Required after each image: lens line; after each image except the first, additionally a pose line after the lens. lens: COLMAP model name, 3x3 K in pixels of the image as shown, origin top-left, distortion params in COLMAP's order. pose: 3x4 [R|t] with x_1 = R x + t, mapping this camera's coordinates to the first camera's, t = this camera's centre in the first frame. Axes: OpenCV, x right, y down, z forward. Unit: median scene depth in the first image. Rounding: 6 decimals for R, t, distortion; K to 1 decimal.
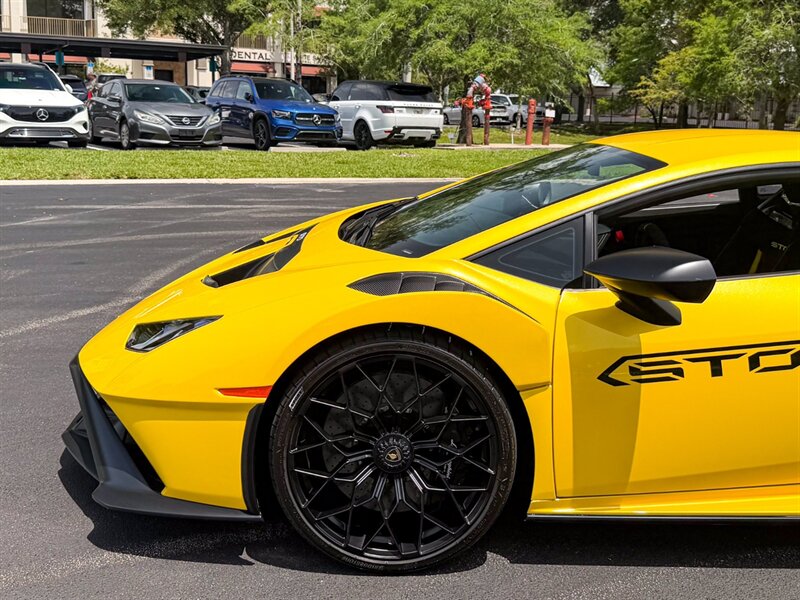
lens RADIAL K [[869.3, 0, 423.0], [0, 869.3, 227.5], [0, 0, 1]] dist [0.225976, -0.536529]
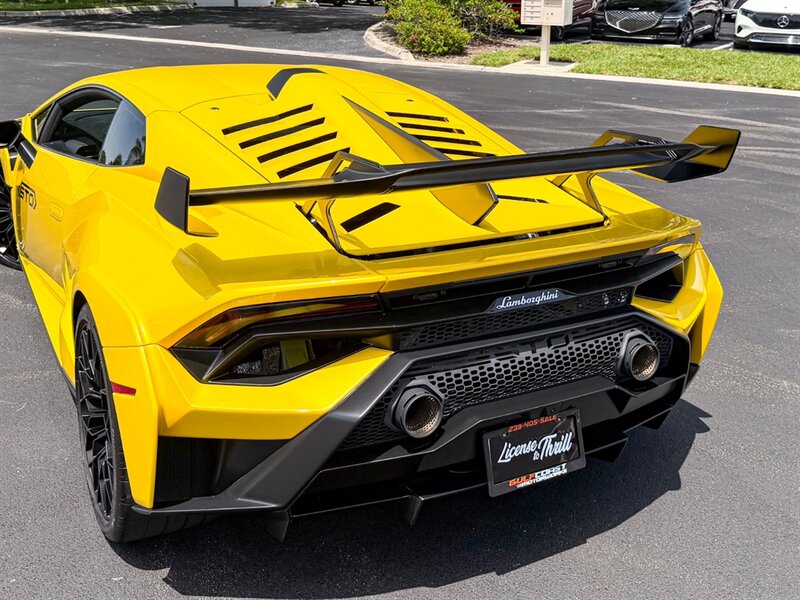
lens RADIAL K [[869.3, 0, 423.0], [0, 869.3, 227.5], [0, 0, 1]] dist [0.225976, -0.536529]
pose [[0.475624, 0.229484, -0.849187, 0.260638], [-0.134422, 0.972994, 0.187652, -0.025247], [0.869317, 0.024898, 0.493627, 0.099633]]
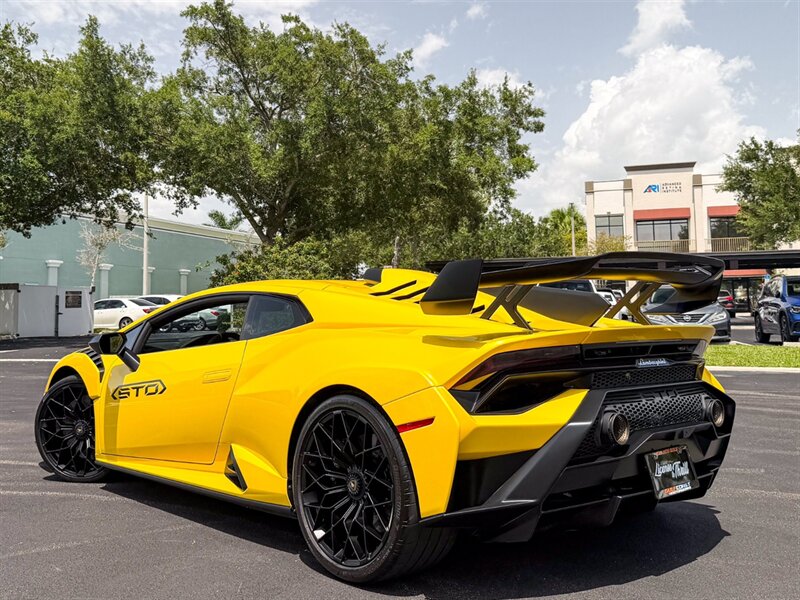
lens RADIAL K [[822.7, 0, 371.0], [0, 822.7, 238.7], [0, 0, 1]] dist [0.202686, -0.460721]
pose [[0.642042, -0.100872, -0.760005, 0.263821], [-0.077961, 0.977578, -0.195610, 0.017780], [0.762695, 0.184841, 0.619782, 0.017995]]
